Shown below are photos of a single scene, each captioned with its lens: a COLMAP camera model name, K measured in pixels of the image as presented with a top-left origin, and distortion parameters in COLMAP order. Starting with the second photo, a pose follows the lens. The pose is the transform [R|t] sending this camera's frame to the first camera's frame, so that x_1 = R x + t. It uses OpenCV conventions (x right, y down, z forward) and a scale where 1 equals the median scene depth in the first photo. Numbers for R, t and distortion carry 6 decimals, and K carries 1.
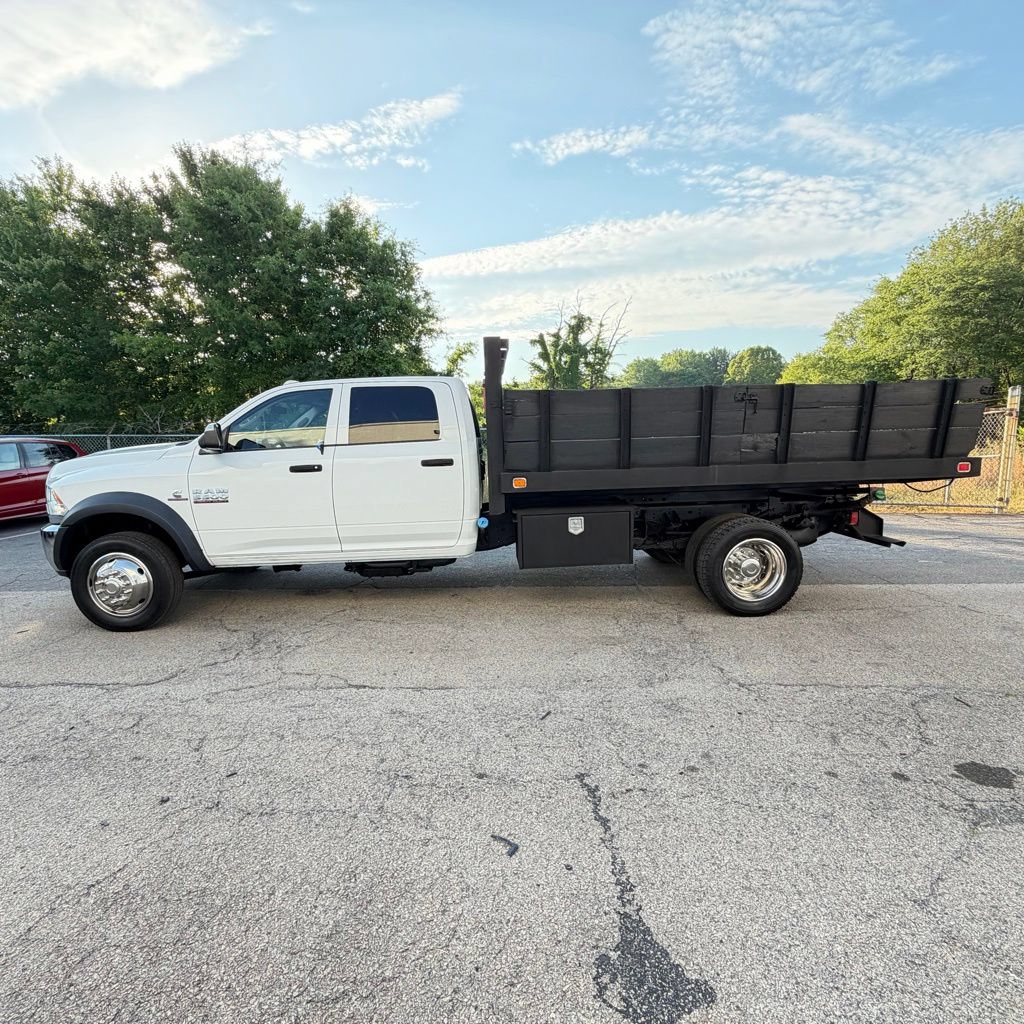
lens RADIAL K [[546.5, 0, 506.8], [0, 546.5, 509.1], [0, 0, 1]] dist [0.000994, -0.000180]
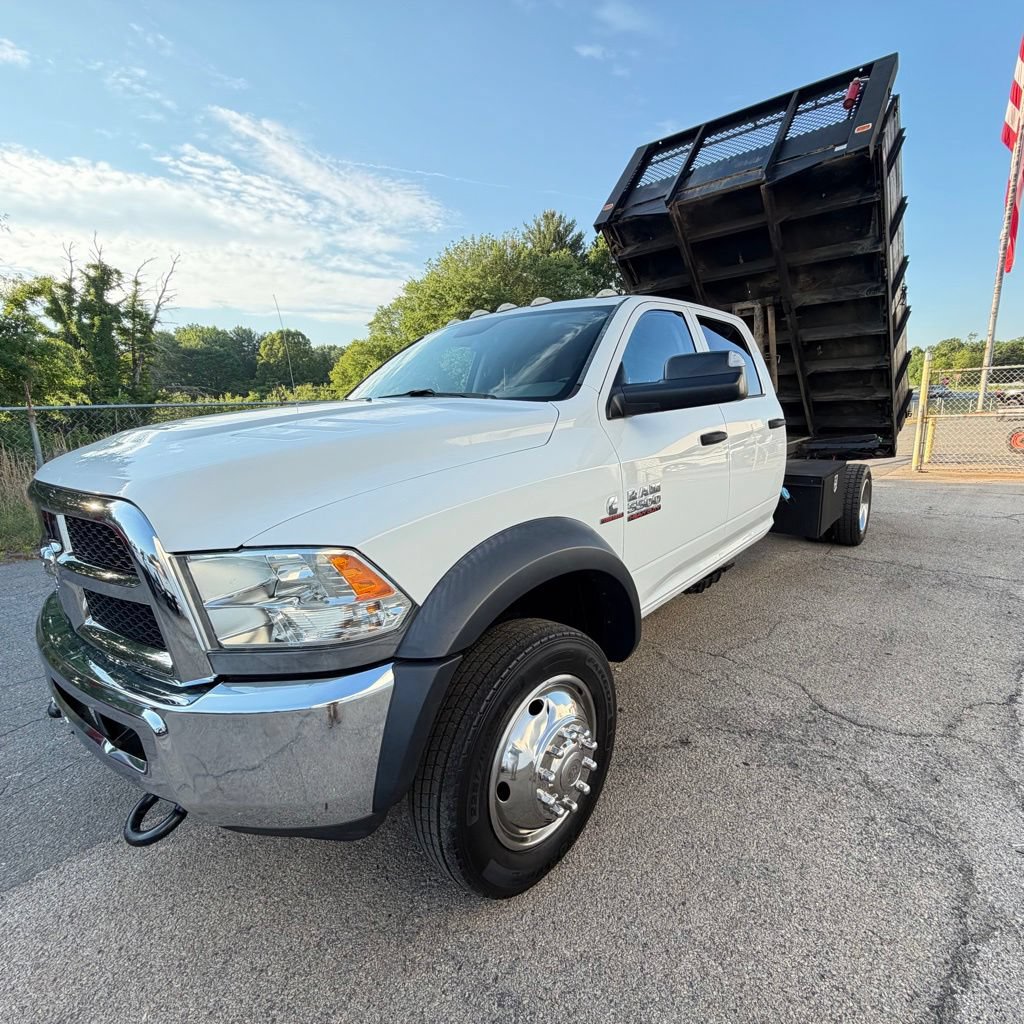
lens RADIAL K [[543.0, 0, 509.0], [0, 543.0, 508.5], [0, 0, 1]] dist [0.009280, -0.005617]
pose [[0.672043, -0.141762, 0.726817, -0.815513], [0.121911, 0.989293, 0.080233, -0.061098], [-0.730409, 0.034686, 0.682129, 0.623957]]
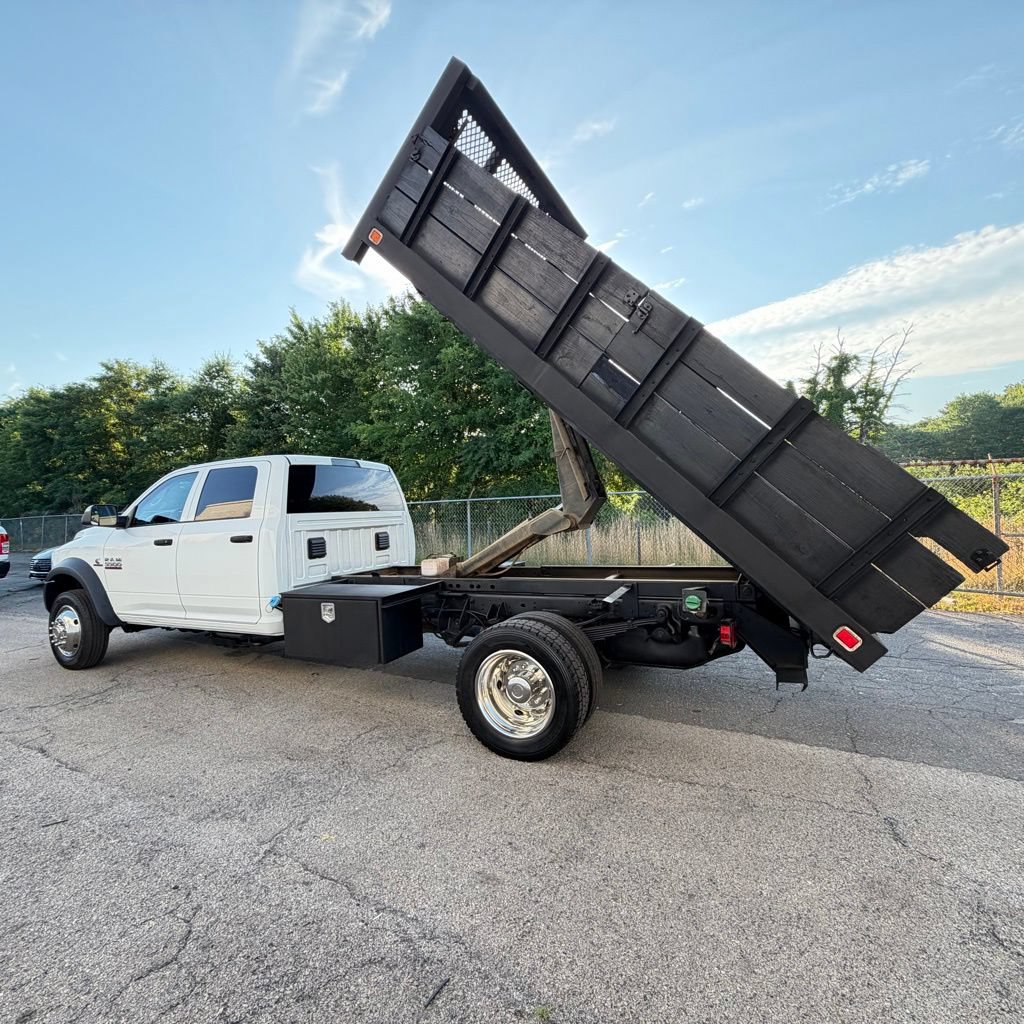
lens RADIAL K [[546.5, 0, 506.8], [0, 546.5, 509.1], [0, 0, 1]] dist [0.000994, -0.000180]
pose [[0.881492, -0.008658, -0.472119, 0.666057], [-0.044084, 0.993956, -0.100538, -0.050543], [0.470136, 0.109436, 0.875783, 0.276665]]
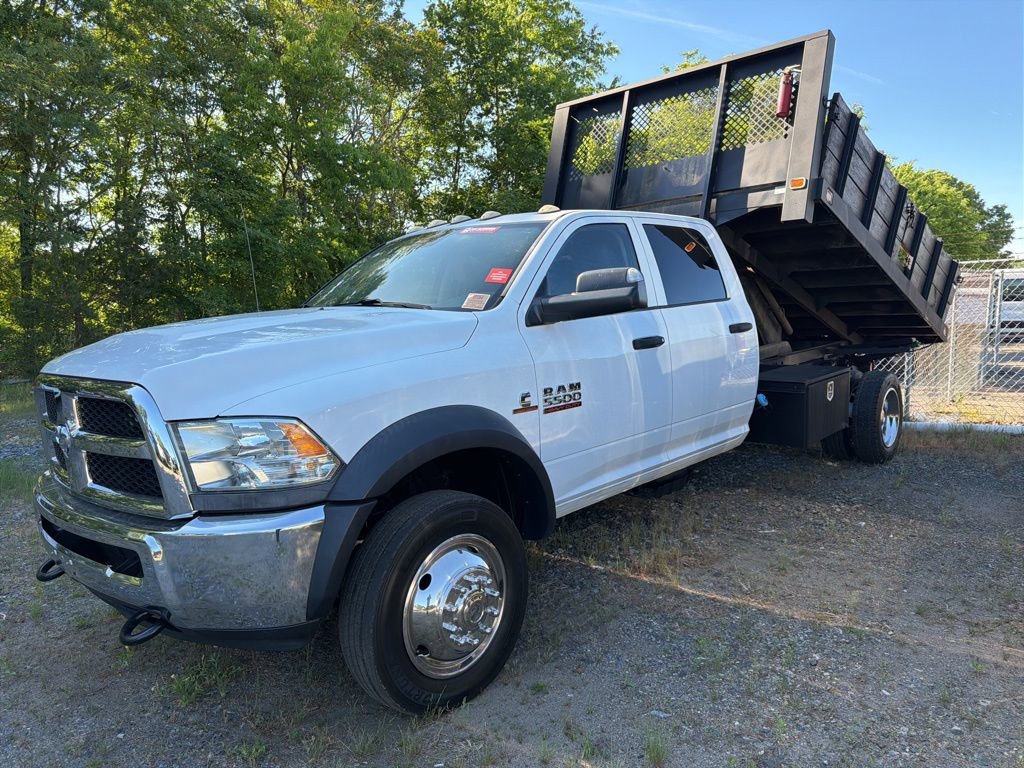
lens RADIAL K [[709.6, 0, 505.9], [0, 709.6, 386.1], [0, 0, 1]] dist [0.094199, -0.122681]
pose [[0.701507, -0.088701, 0.707121, -0.910773], [0.116497, 0.993150, 0.009009, -0.041666], [-0.703076, 0.076057, 0.707036, 0.432229]]
